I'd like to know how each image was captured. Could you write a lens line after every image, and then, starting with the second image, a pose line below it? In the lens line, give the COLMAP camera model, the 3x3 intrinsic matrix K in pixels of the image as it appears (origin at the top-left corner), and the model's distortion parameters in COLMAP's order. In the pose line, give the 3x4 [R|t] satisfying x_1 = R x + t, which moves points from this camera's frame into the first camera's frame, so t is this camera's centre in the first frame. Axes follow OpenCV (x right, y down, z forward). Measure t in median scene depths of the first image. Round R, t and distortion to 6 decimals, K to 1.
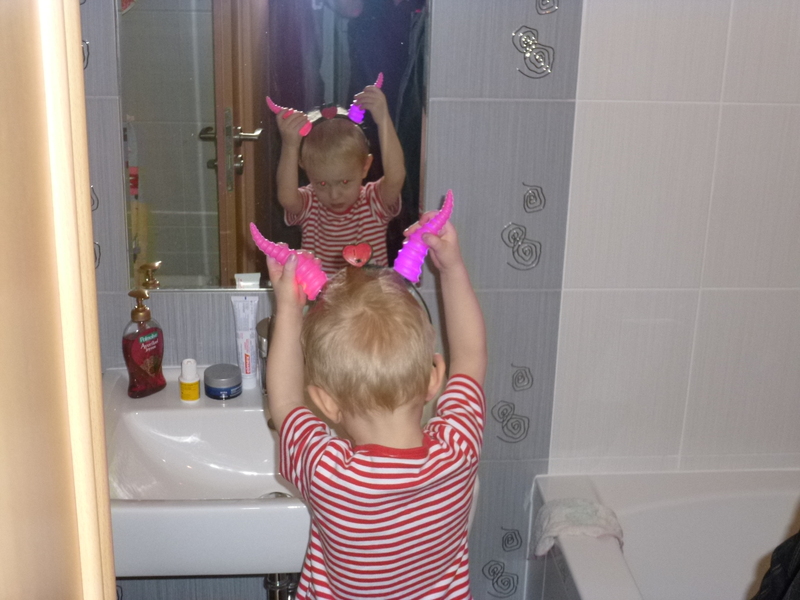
lens RADIAL K [[1073.2, 0, 400.0], [0, 1073.2, 300.0], [0, 0, 1]] dist [-0.004123, -0.496732]
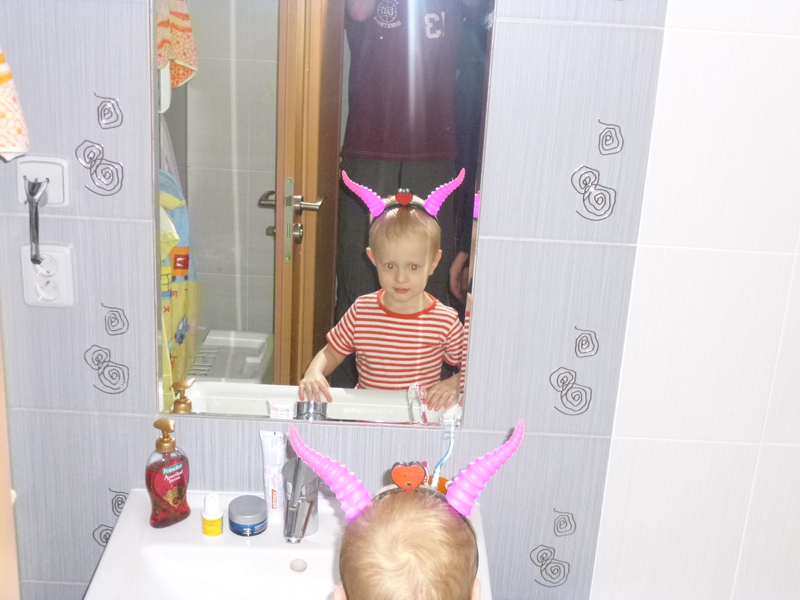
lens RADIAL K [[1073.2, 0, 400.0], [0, 1073.2, 300.0], [0, 0, 1]] dist [-0.004123, -0.496732]
pose [[0.995430, 0.057517, -0.076227, 0.032682], [-0.056781, 0.998317, 0.011788, -0.136320], [0.076777, -0.007406, 0.997021, 0.055574]]
